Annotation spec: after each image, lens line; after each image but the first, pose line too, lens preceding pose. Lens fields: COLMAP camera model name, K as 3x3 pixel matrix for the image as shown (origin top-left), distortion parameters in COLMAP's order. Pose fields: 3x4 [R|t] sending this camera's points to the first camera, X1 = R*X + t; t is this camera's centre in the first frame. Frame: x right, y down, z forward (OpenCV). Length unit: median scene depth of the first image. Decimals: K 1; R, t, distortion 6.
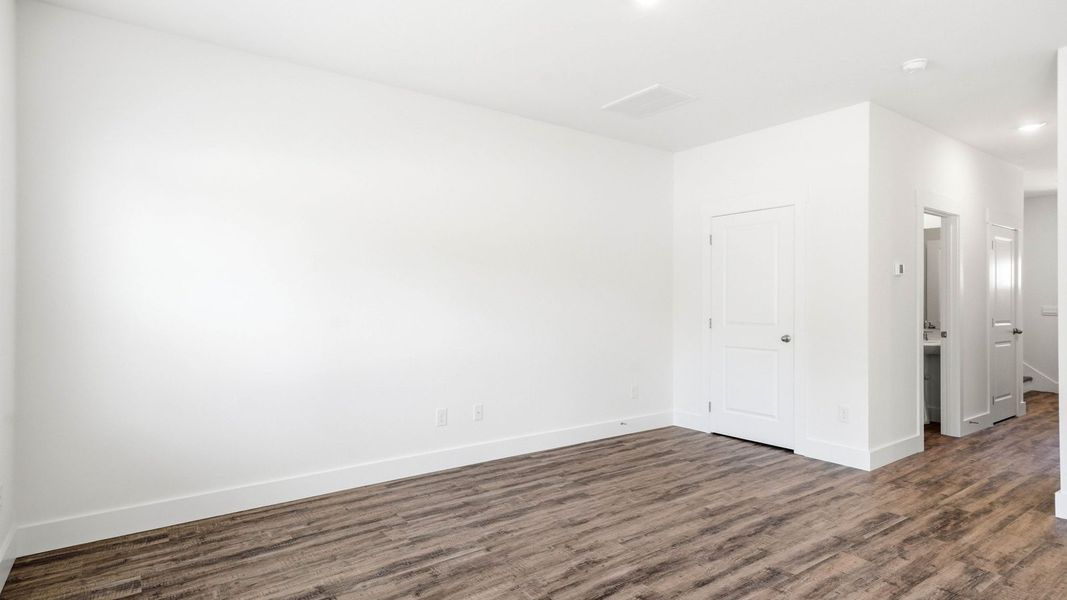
lens RADIAL K [[562.9, 0, 497.2], [0, 562.9, 301.8], [0, 0, 1]] dist [0.014110, 0.000589]
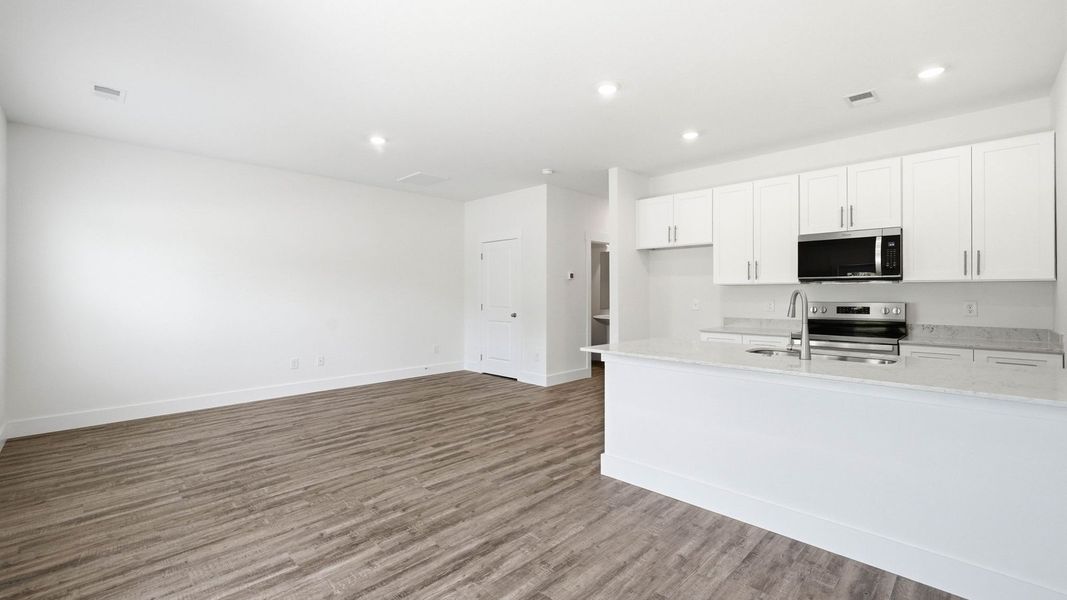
lens RADIAL K [[466.2, 0, 523.7], [0, 466.2, 299.3], [0, 0, 1]] dist [0.000670, 0.000458]
pose [[0.984595, -0.003817, 0.174808, 0.374120], [0.001321, 0.999896, 0.014393, -0.006004], [-0.174845, -0.013941, 0.984497, -0.542599]]
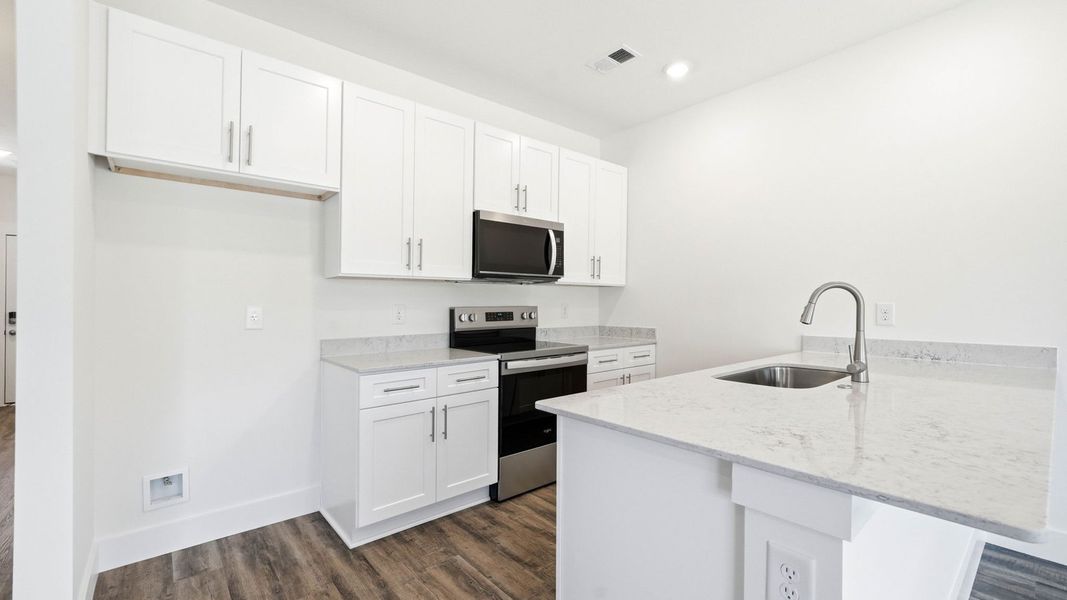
lens RADIAL K [[451.3, 0, 530.0], [0, 451.3, 302.8], [0, 0, 1]] dist [-0.000970, 0.000444]
pose [[-0.115537, -0.001884, 0.993301, 0.487174], [0.000781, 0.999998, 0.001988, 0.010754], [-0.993303, 0.001006, -0.115535, 0.543593]]
